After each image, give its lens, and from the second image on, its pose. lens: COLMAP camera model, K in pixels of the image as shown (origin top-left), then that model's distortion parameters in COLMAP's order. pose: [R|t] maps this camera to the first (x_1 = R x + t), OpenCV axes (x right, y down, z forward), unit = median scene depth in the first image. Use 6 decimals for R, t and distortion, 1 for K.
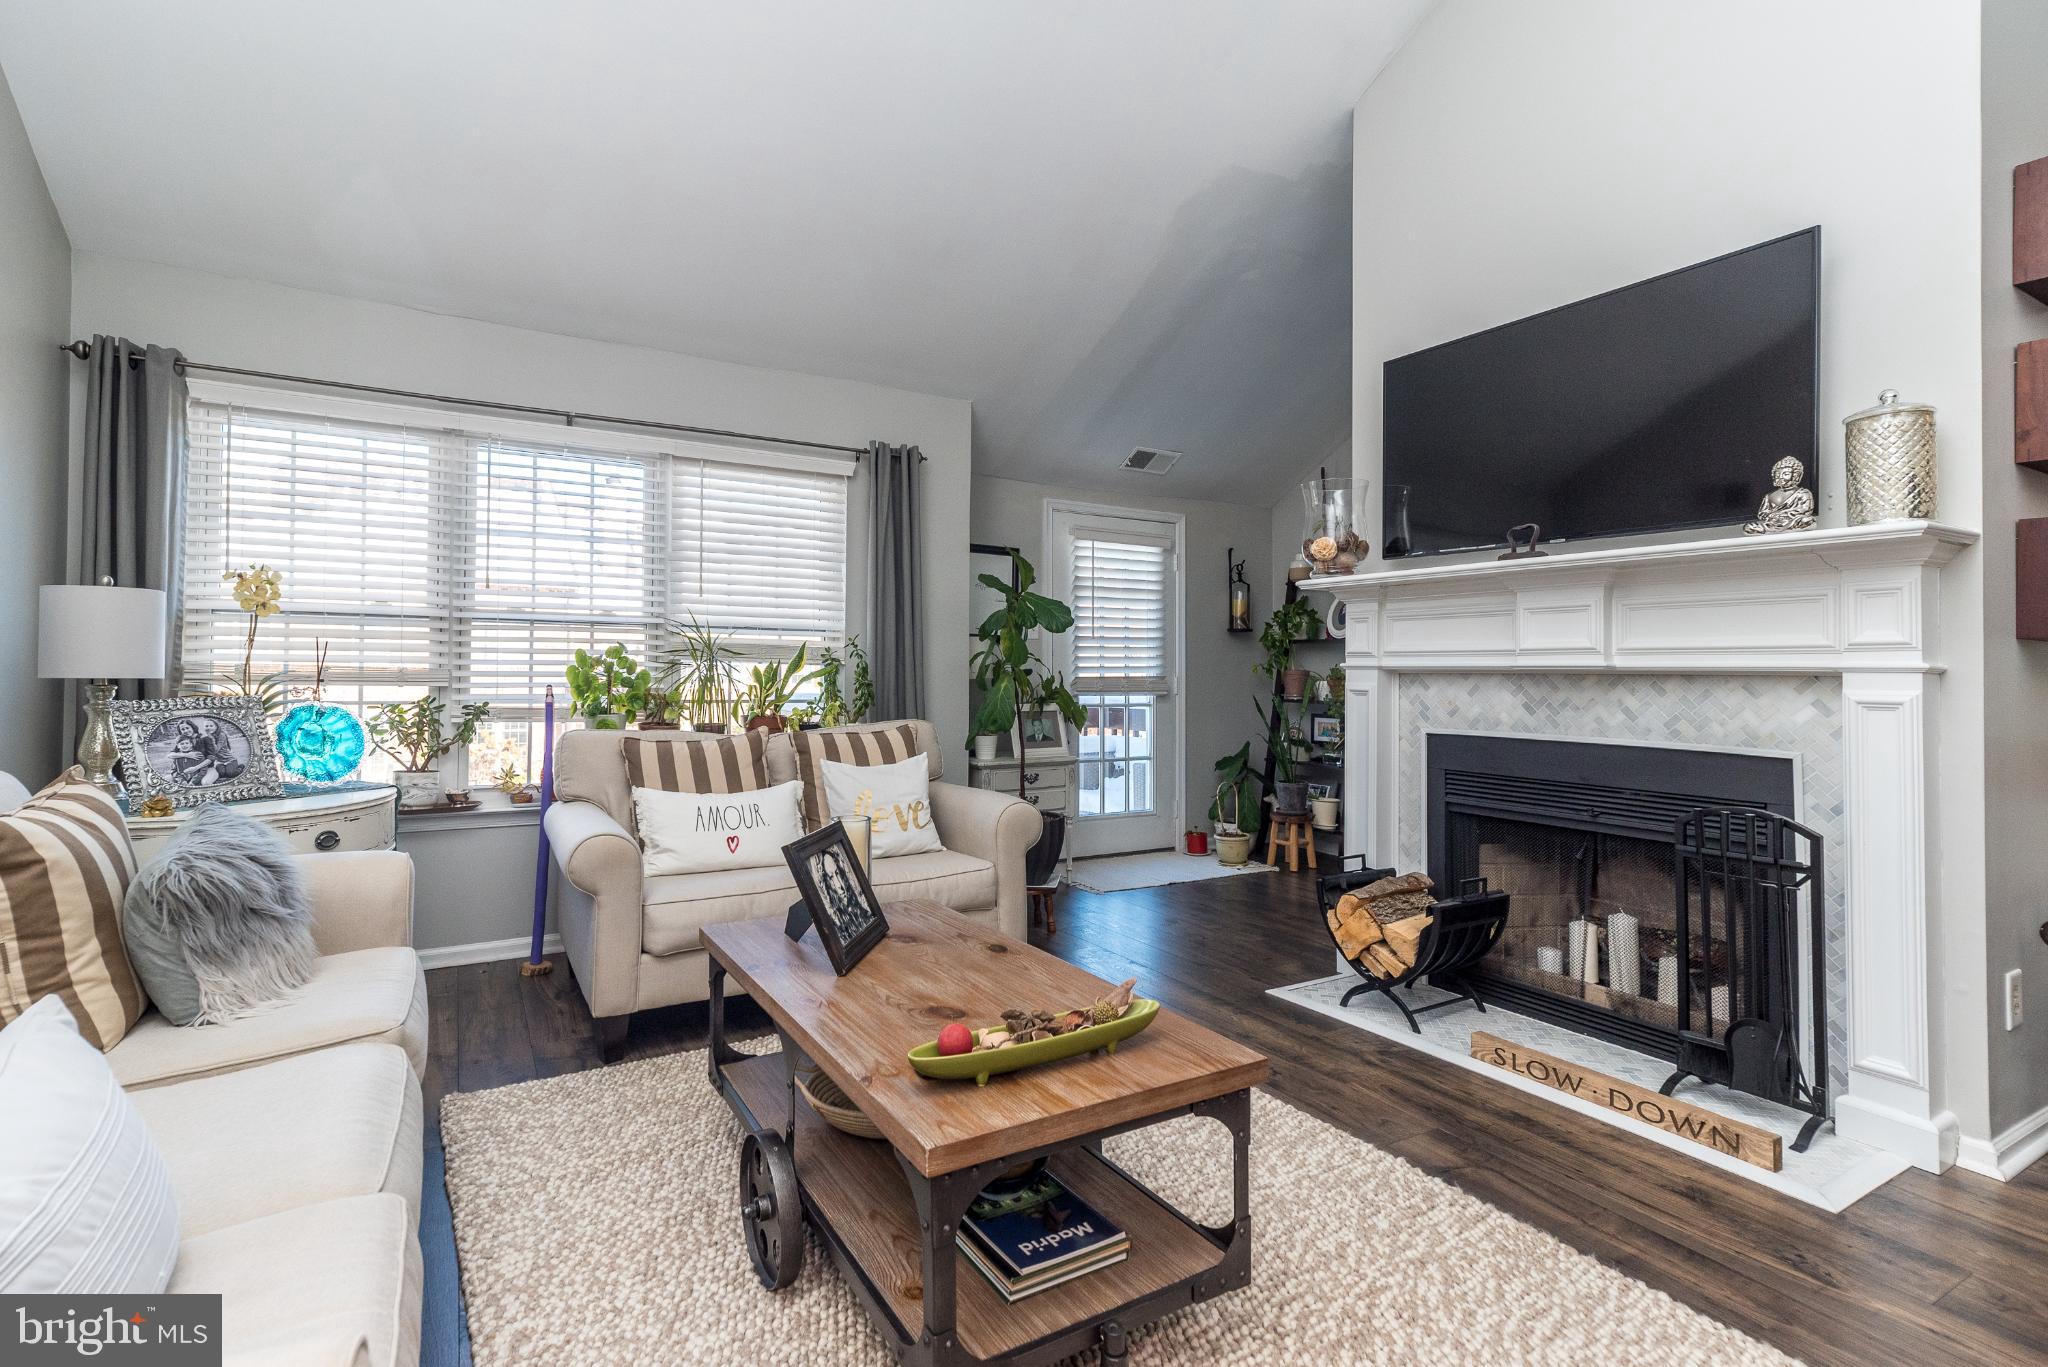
lens RADIAL K [[933.0, 0, 997.8], [0, 933.0, 692.2], [0, 0, 1]] dist [0.003554, 0.002035]
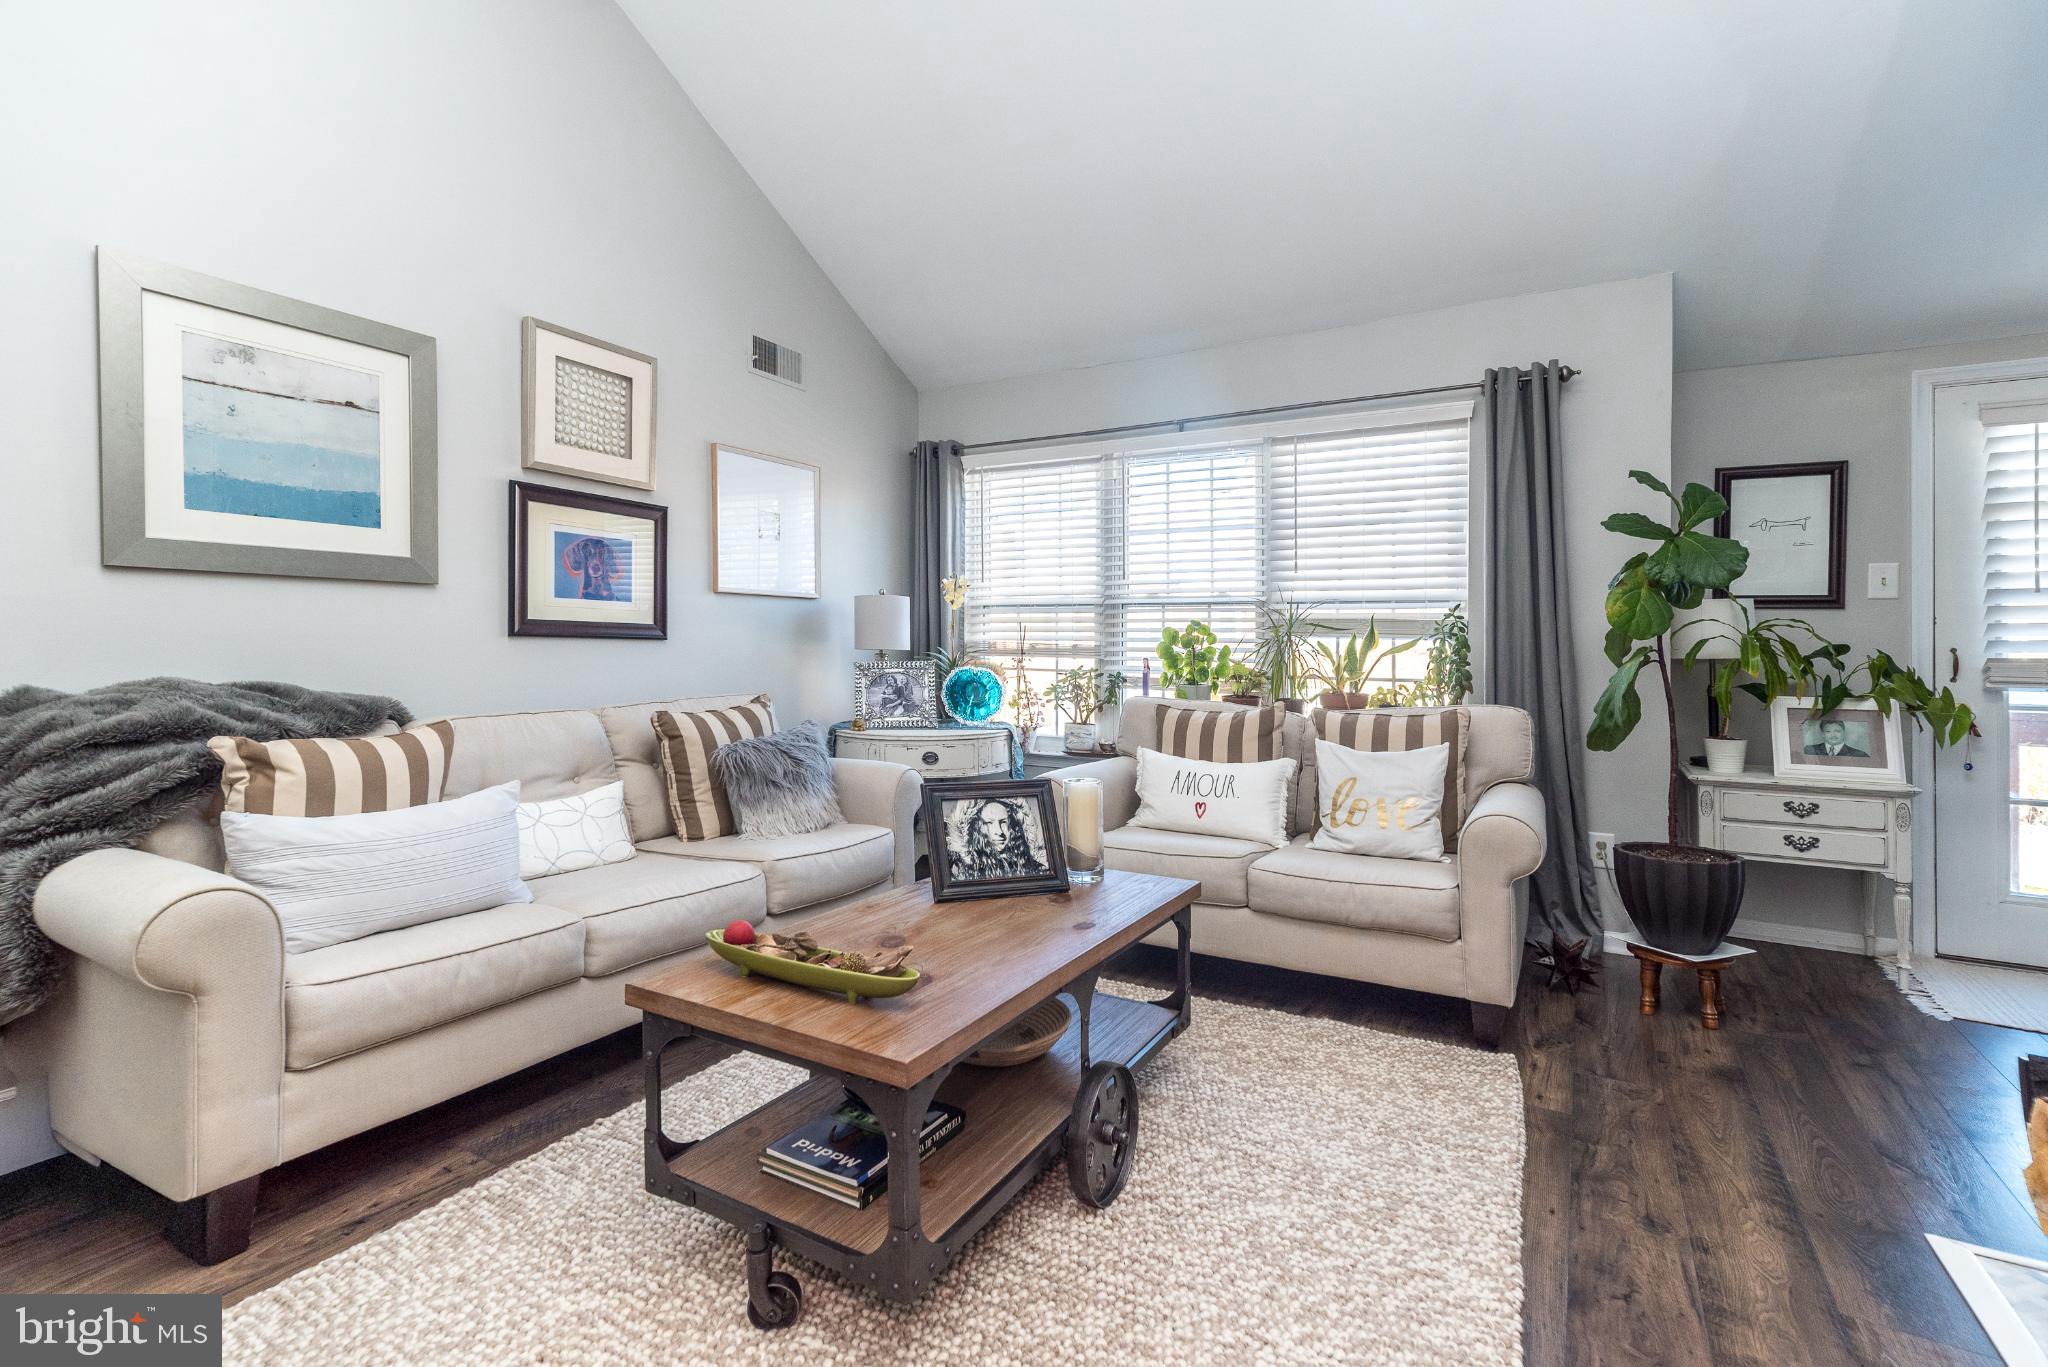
lens RADIAL K [[933.0, 0, 1040.7], [0, 933.0, 700.4], [0, 0, 1]] dist [0.003554, 0.002035]
pose [[0.517165, 0.044135, -0.854747, 0.469758], [-0.024784, 0.999023, 0.036590, 0.006013], [0.855527, 0.002261, 0.517754, 0.279574]]
